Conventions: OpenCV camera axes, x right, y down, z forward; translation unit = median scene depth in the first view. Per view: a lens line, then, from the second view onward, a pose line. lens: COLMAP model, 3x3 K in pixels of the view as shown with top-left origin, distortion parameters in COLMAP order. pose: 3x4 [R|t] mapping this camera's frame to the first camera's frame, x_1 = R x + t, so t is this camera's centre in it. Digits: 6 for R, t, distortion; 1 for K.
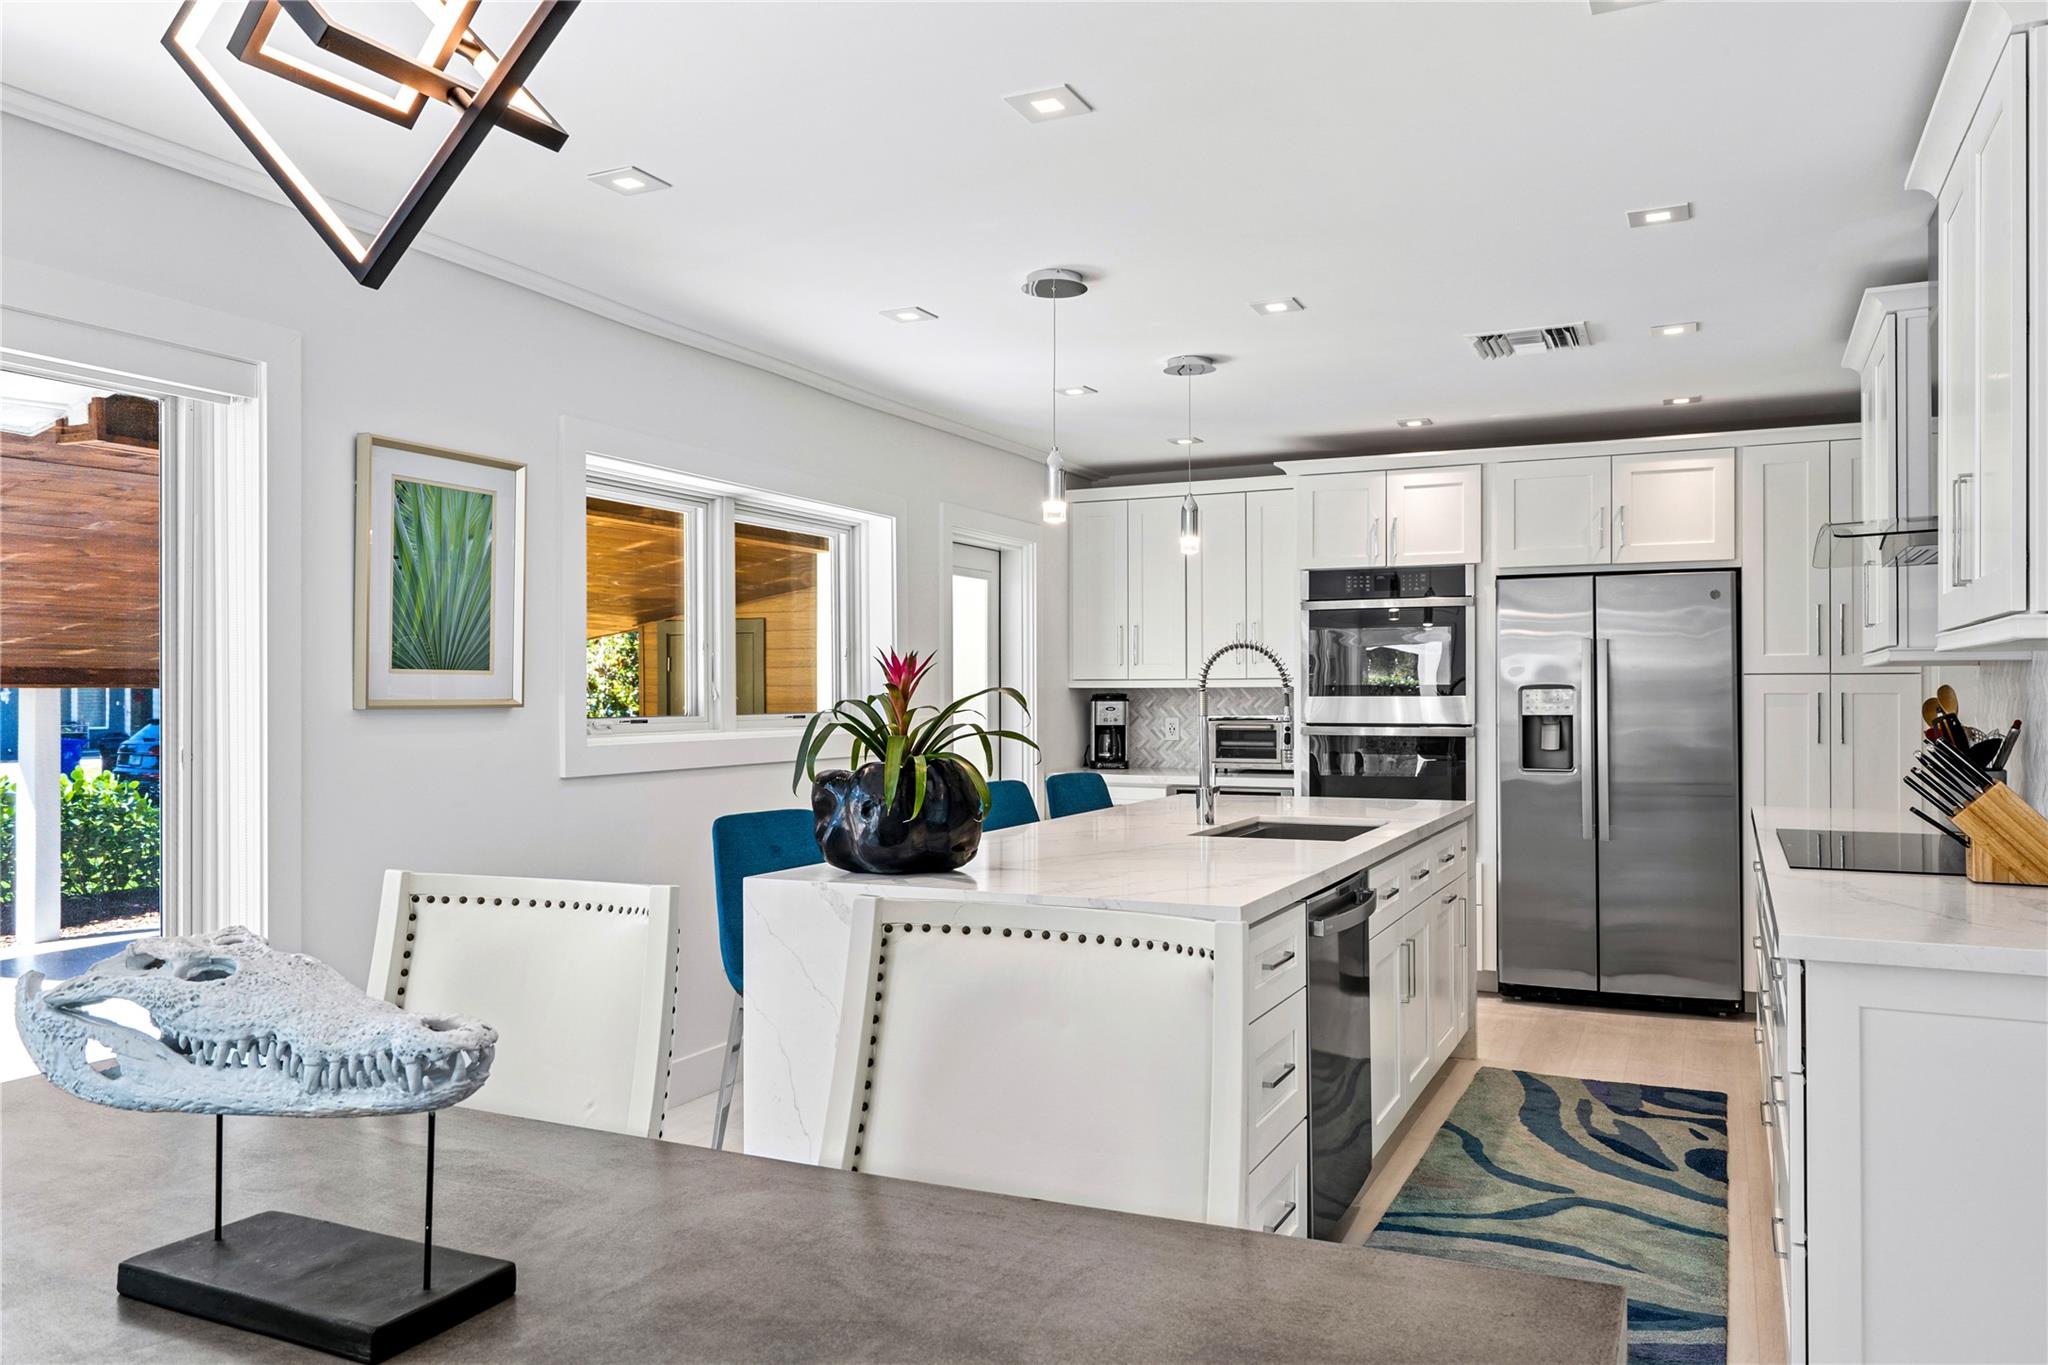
lens RADIAL K [[1457.6, 0, 1020.7], [0, 1457.6, 686.1], [0, 0, 1]] dist [-0.006103, 0.000236]
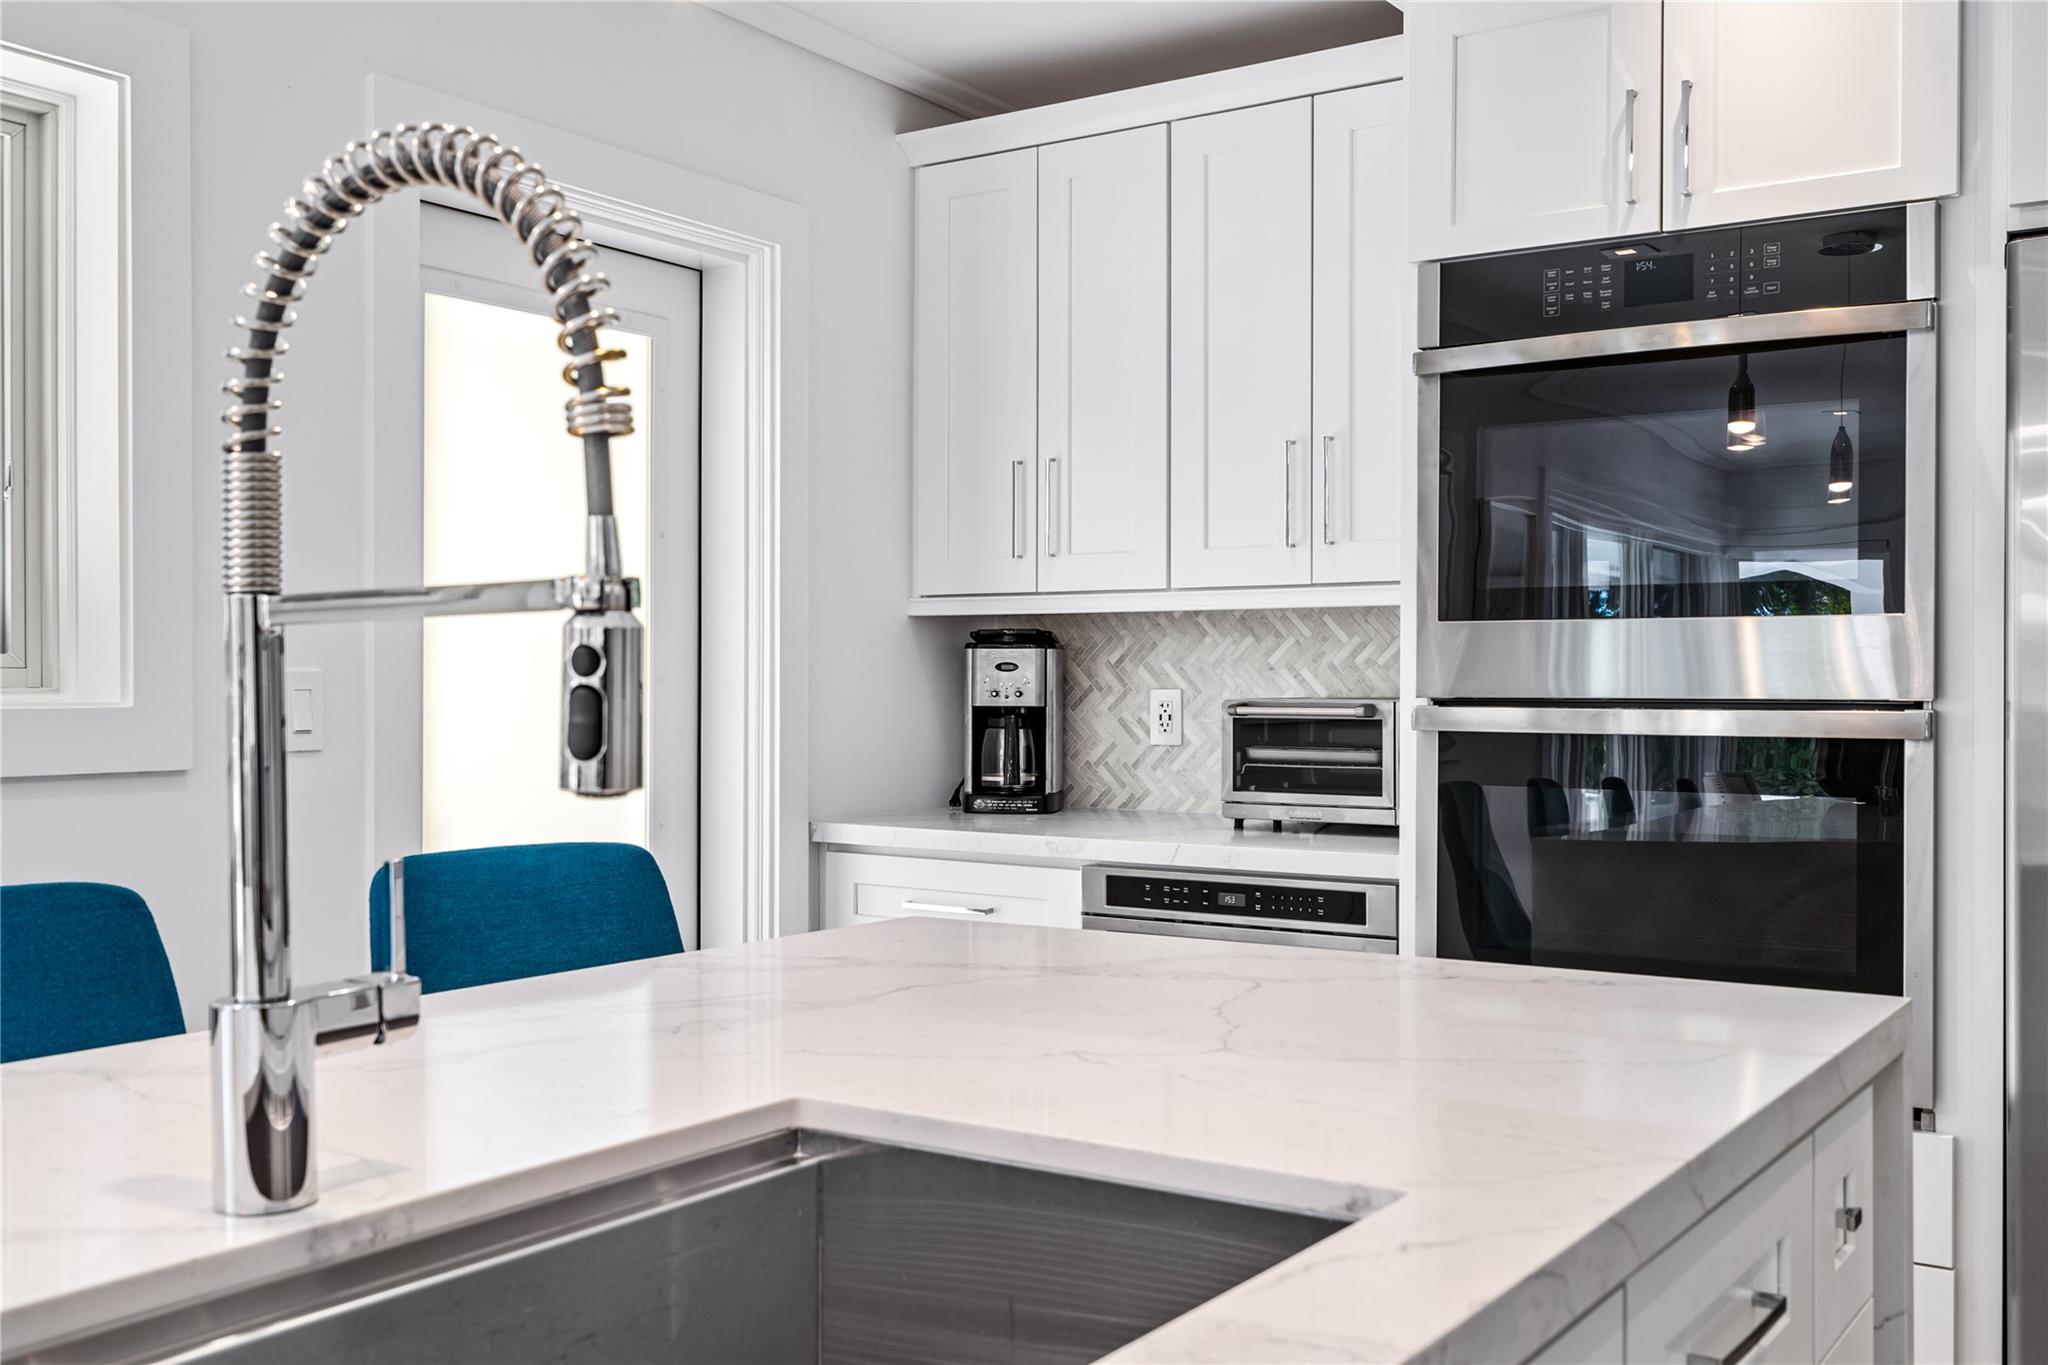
lens RADIAL K [[2023.9, 0, 1028.3], [0, 2023.9, 673.9], [0, 0, 1]] dist [-0.002103, 0.000000]
pose [[0.990908, 0.004637, -0.134461, 0.151901], [-0.004476, 0.999989, 0.001500, 0.017827], [0.134466, -0.000885, 0.990918, 0.464485]]
